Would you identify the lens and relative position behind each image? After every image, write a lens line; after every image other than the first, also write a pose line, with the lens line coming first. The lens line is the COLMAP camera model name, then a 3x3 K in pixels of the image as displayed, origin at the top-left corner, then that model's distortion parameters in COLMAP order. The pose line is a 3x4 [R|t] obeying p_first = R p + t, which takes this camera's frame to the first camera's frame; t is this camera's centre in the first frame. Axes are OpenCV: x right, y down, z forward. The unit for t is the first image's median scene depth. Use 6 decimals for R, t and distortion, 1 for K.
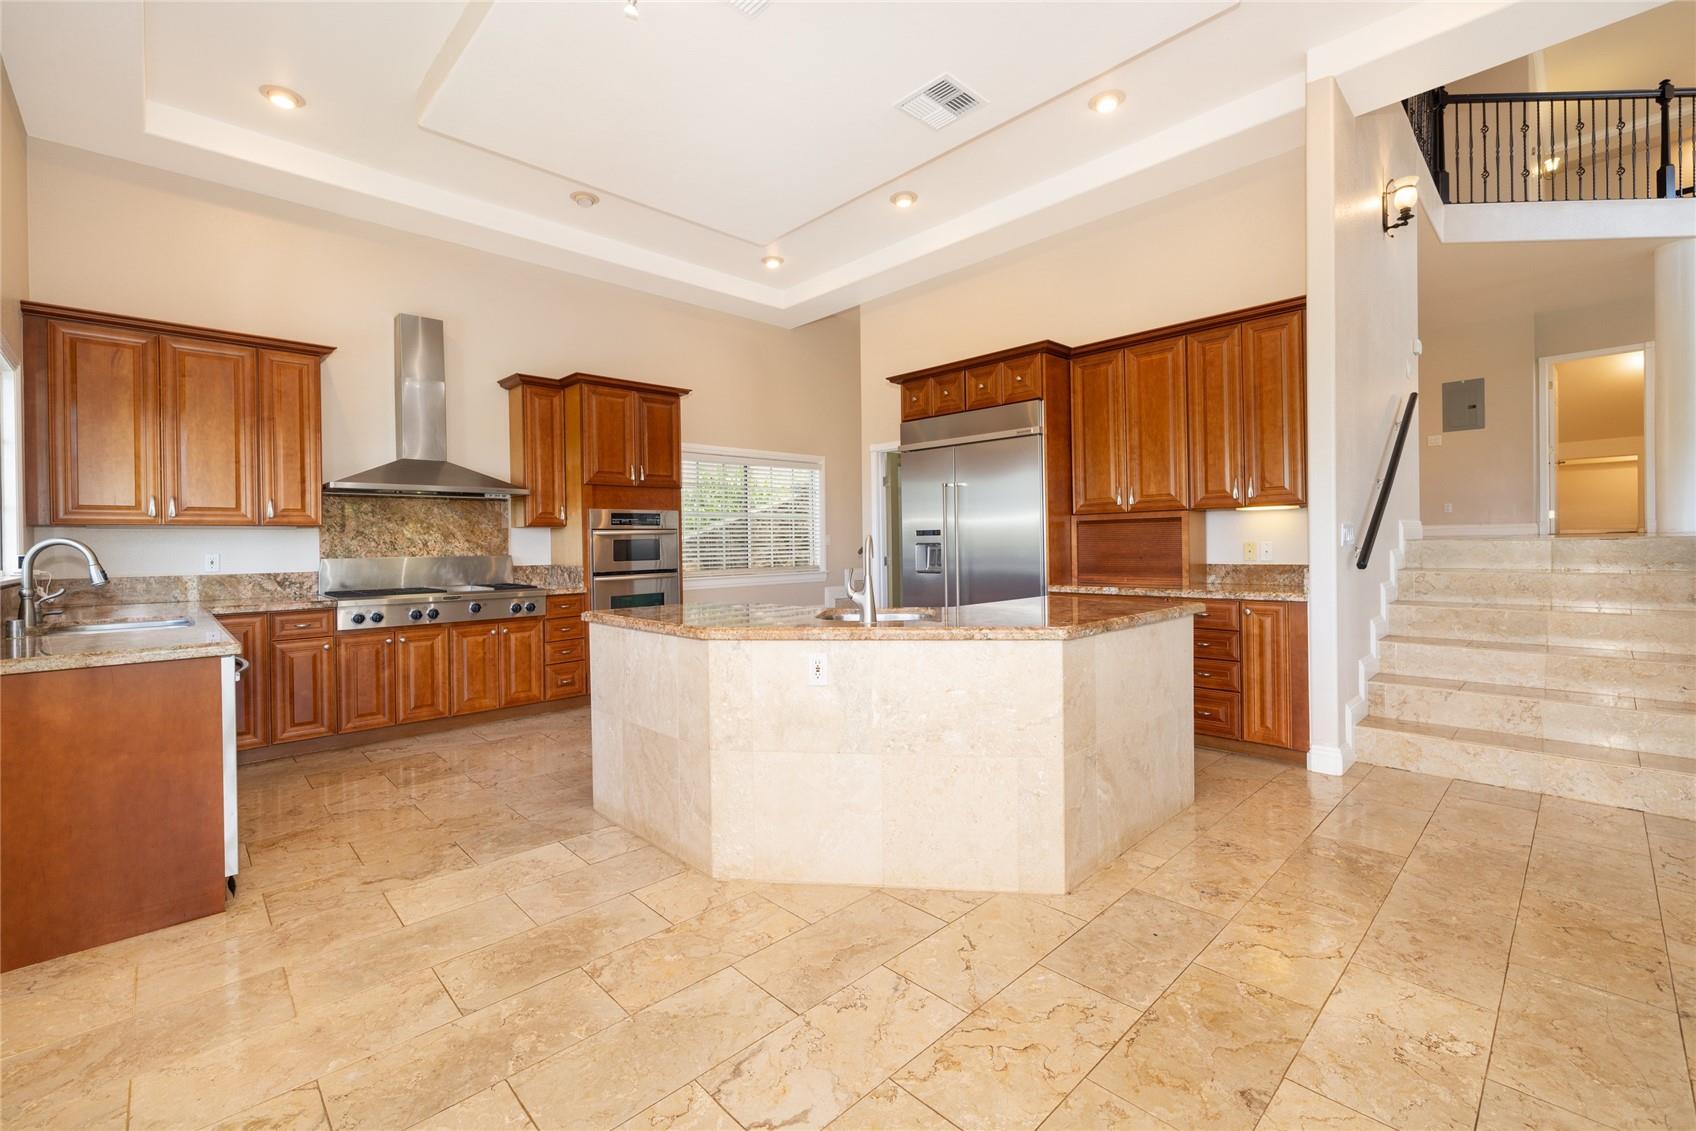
lens RADIAL K [[724.1, 0, 844.7], [0, 724.1, 551.8], [0, 0, 1]] dist [0.000741, 0.000165]
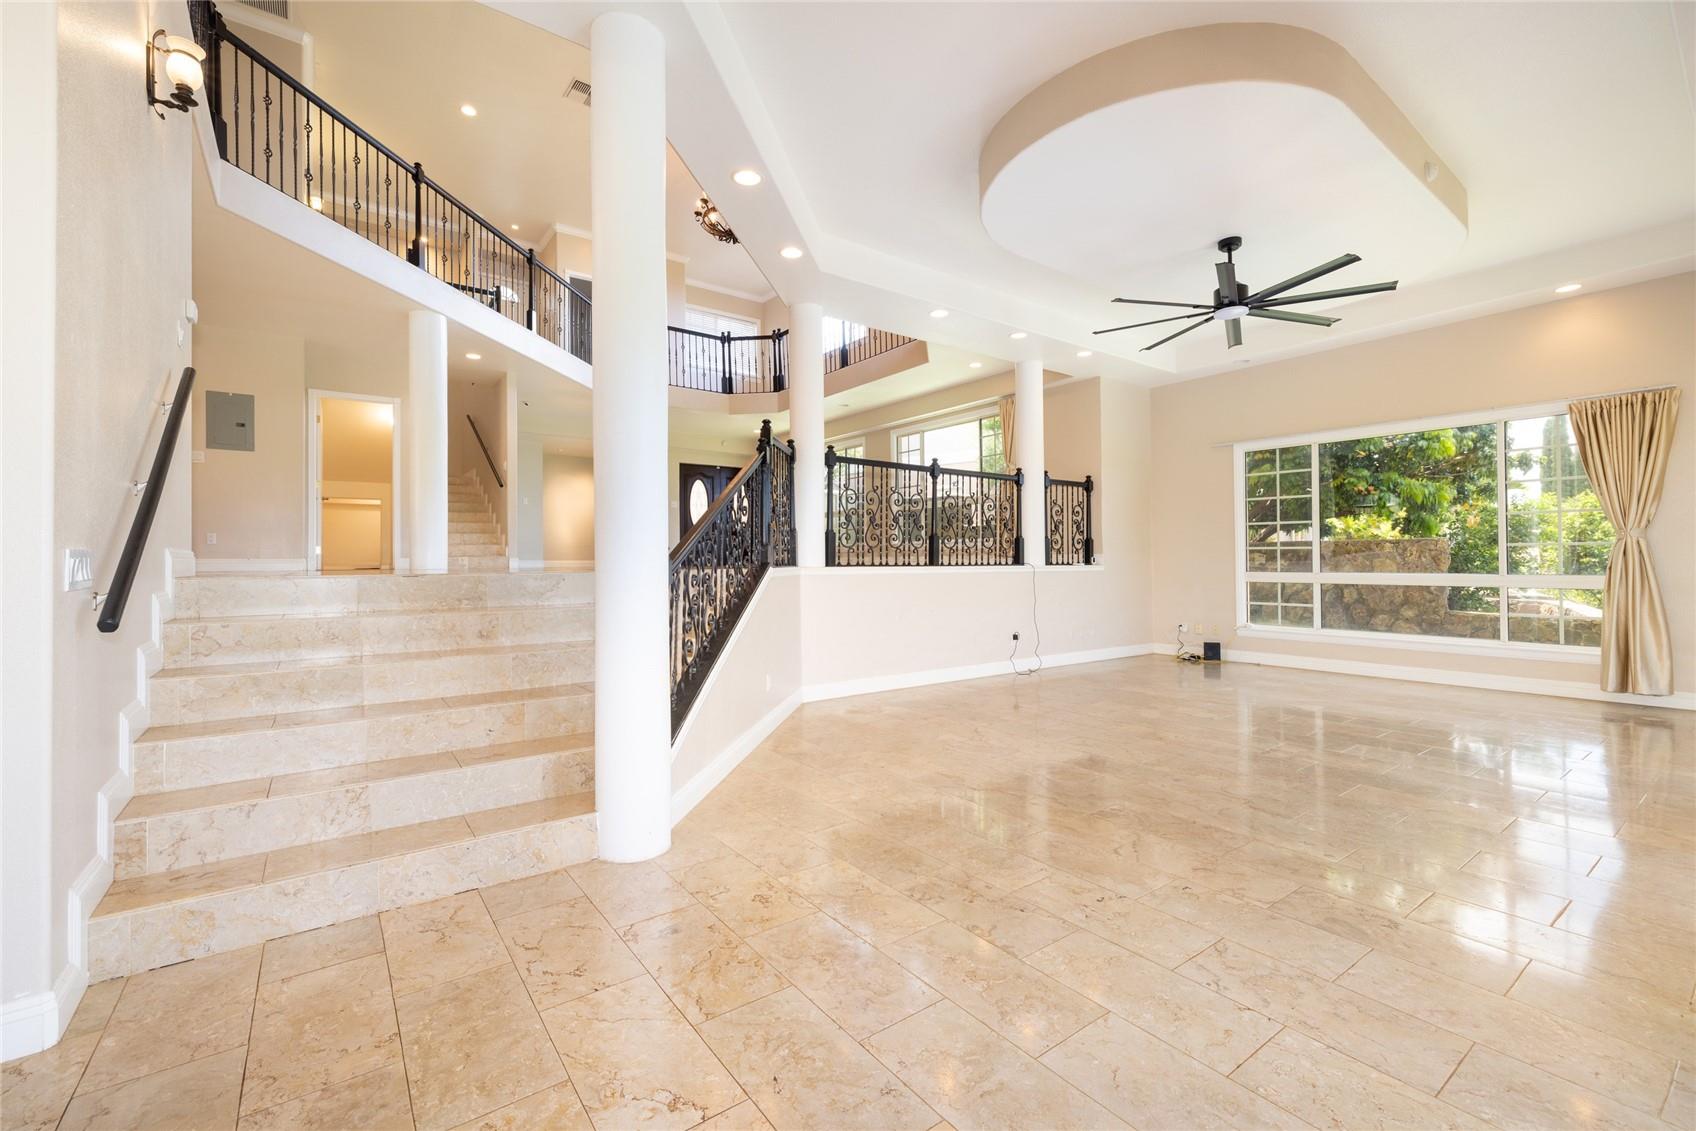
lens RADIAL K [[724.1, 0, 844.7], [0, 724.1, 551.8], [0, 0, 1]] dist [0.000741, 0.000165]
pose [[0.141376, 0.029892, 0.989505, 0.205018], [0.019081, 0.999276, -0.032913, -0.006981], [-0.989772, 0.023534, 0.140703, 0.305648]]
